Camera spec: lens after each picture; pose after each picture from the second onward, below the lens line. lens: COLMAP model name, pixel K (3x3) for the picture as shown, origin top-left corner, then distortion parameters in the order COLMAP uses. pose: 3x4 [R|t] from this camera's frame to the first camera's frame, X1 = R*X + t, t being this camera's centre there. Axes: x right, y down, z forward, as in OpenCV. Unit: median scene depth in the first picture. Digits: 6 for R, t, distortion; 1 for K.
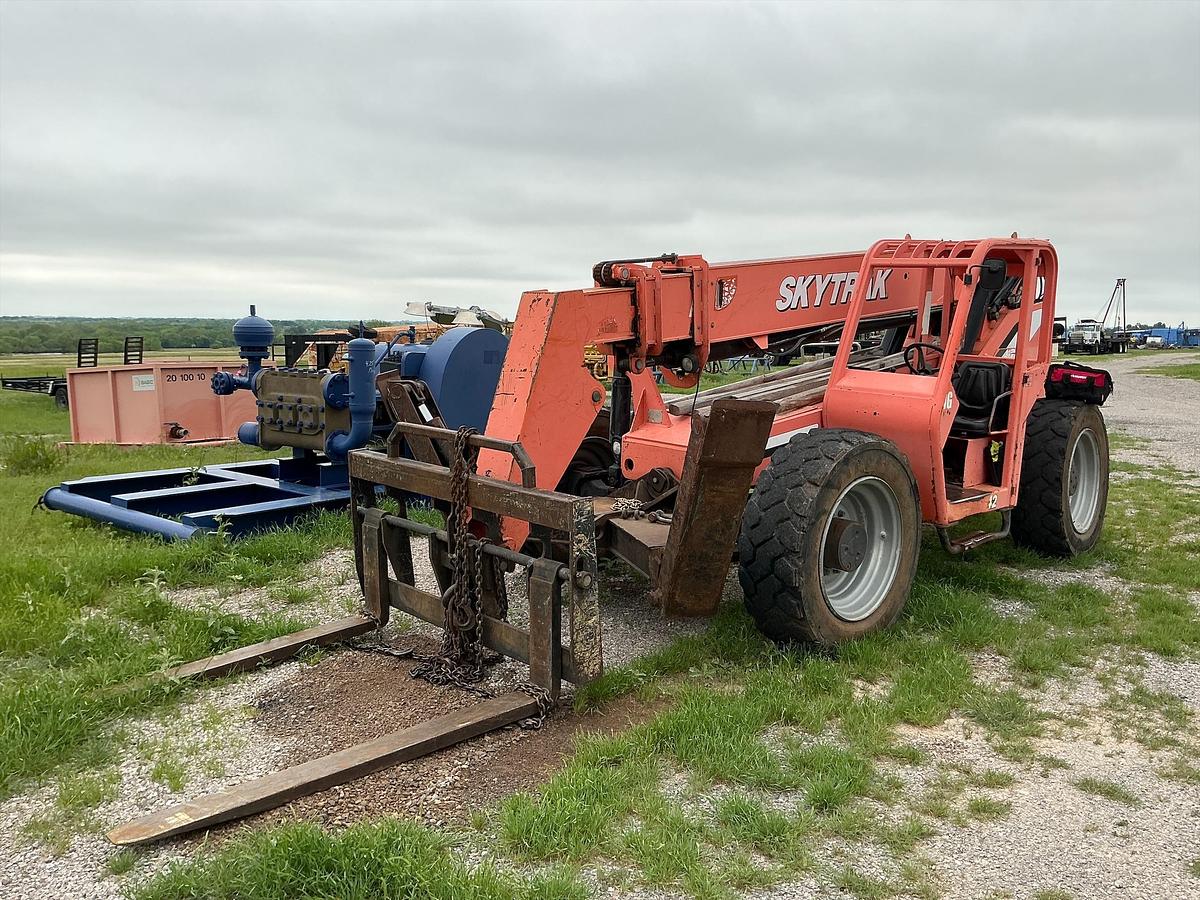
lens RADIAL K [[991.6, 0, 600.0], [0, 991.6, 450.0], [0, 0, 1]] dist [0.076715, -0.121010]
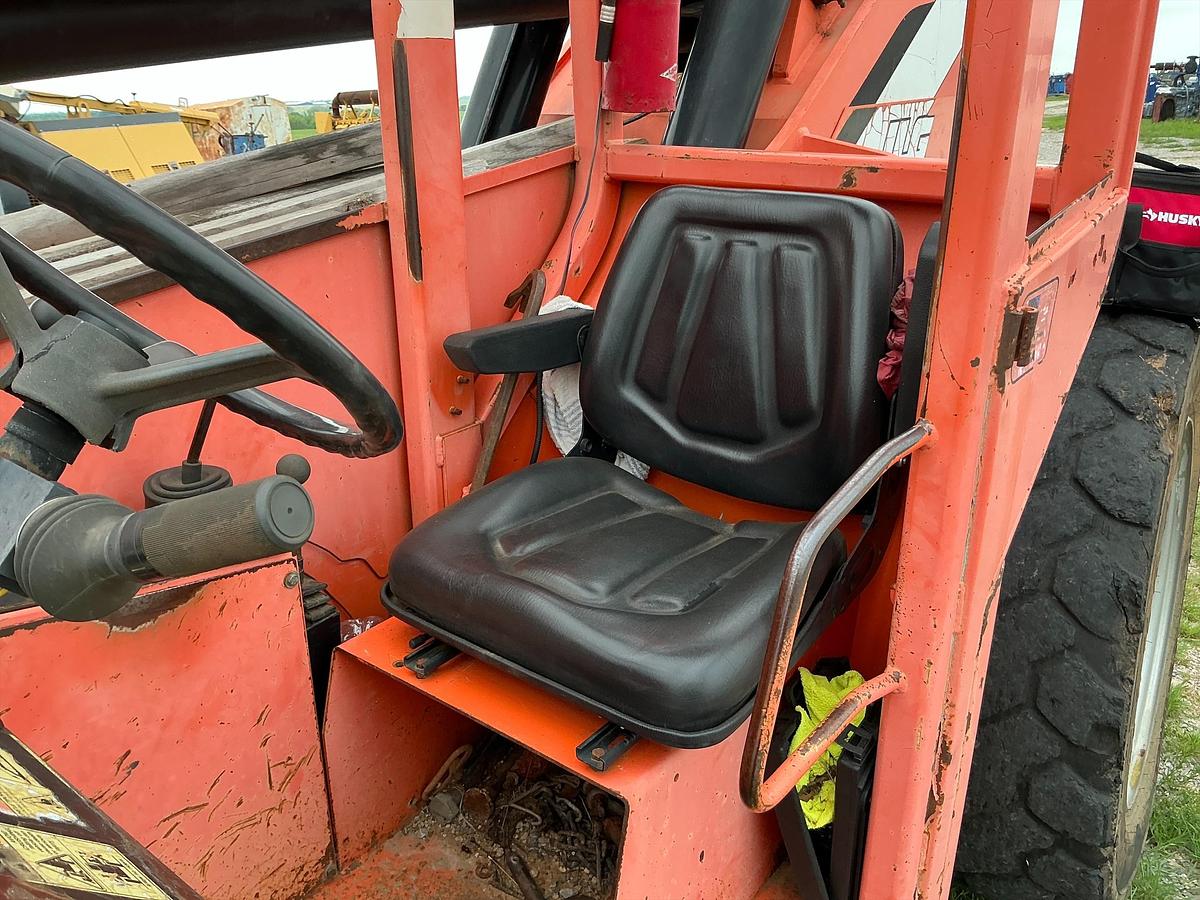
lens RADIAL K [[991.6, 0, 600.0], [0, 991.6, 450.0], [0, 0, 1]] dist [0.076715, -0.121010]
pose [[0.989820, -0.088397, 0.111543, 0.292617], [0.061622, 0.972642, 0.223988, -0.074928], [-0.128291, -0.214834, 0.968188, 0.725100]]
